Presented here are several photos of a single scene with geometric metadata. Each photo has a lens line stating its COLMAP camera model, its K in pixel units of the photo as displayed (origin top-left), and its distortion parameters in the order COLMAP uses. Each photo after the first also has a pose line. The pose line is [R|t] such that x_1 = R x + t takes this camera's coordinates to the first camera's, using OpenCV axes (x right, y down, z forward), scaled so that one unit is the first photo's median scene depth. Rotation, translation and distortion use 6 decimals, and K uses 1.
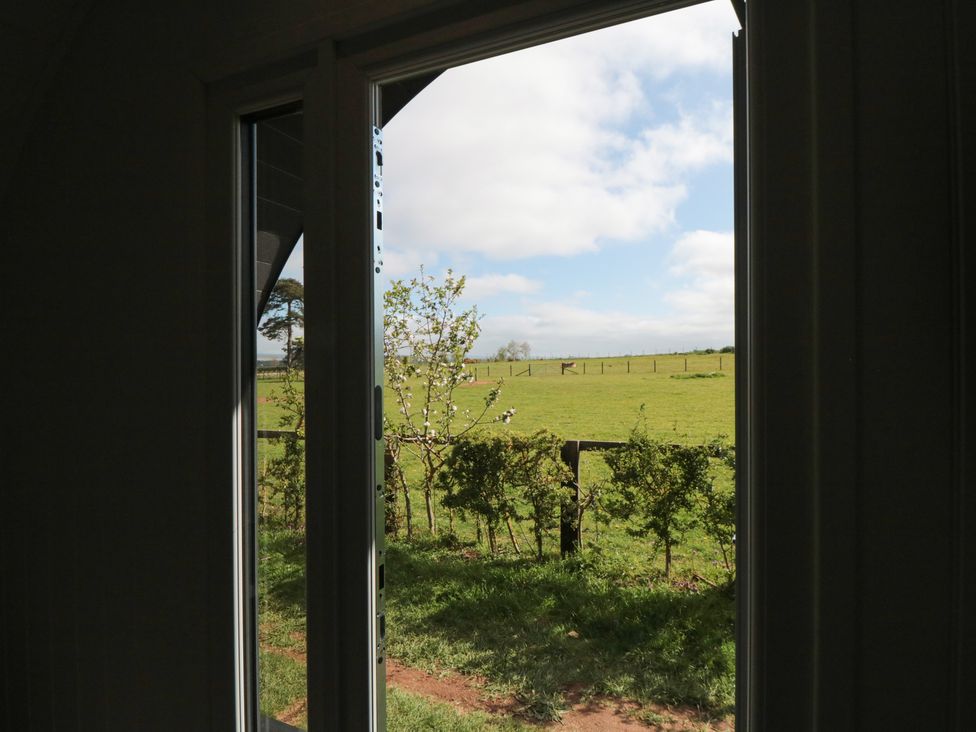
lens RADIAL K [[507.7, 0, 507.7], [0, 507.7, 364.1], [0, 0, 1]] dist [-0.002124, -0.011739]
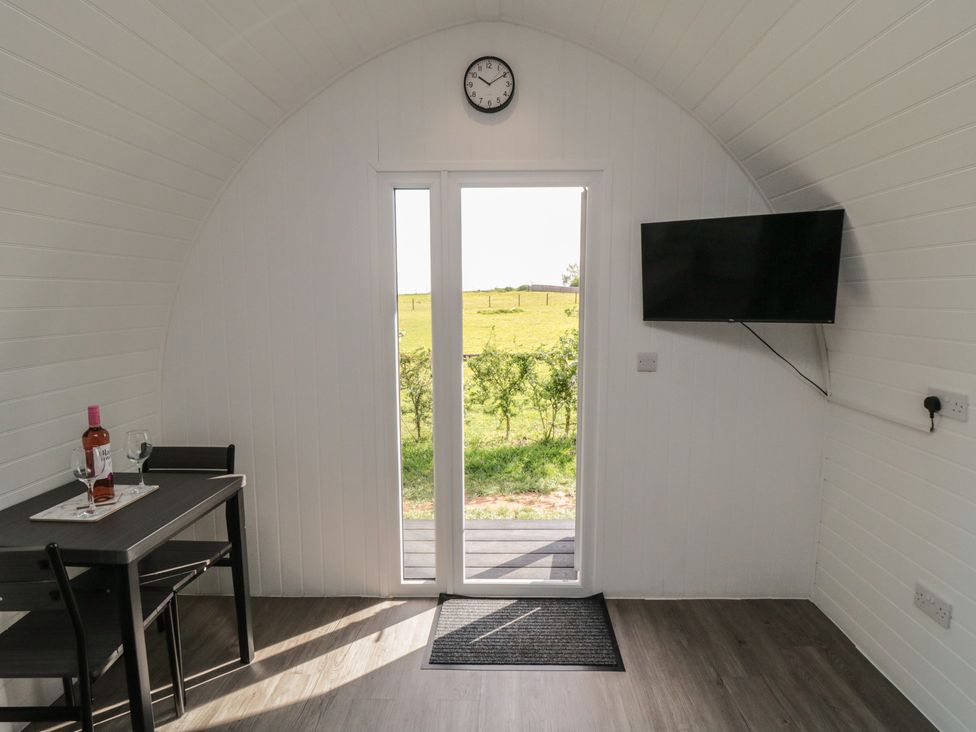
lens RADIAL K [[507.7, 0, 507.7], [0, 507.7, 364.1], [0, 0, 1]] dist [-0.002124, -0.011739]
pose [[0.927708, -0.043291, 0.370789, -0.248141], [-0.002861, 0.992400, 0.123024, 0.007039], [-0.373297, -0.115191, 0.920533, -0.388620]]
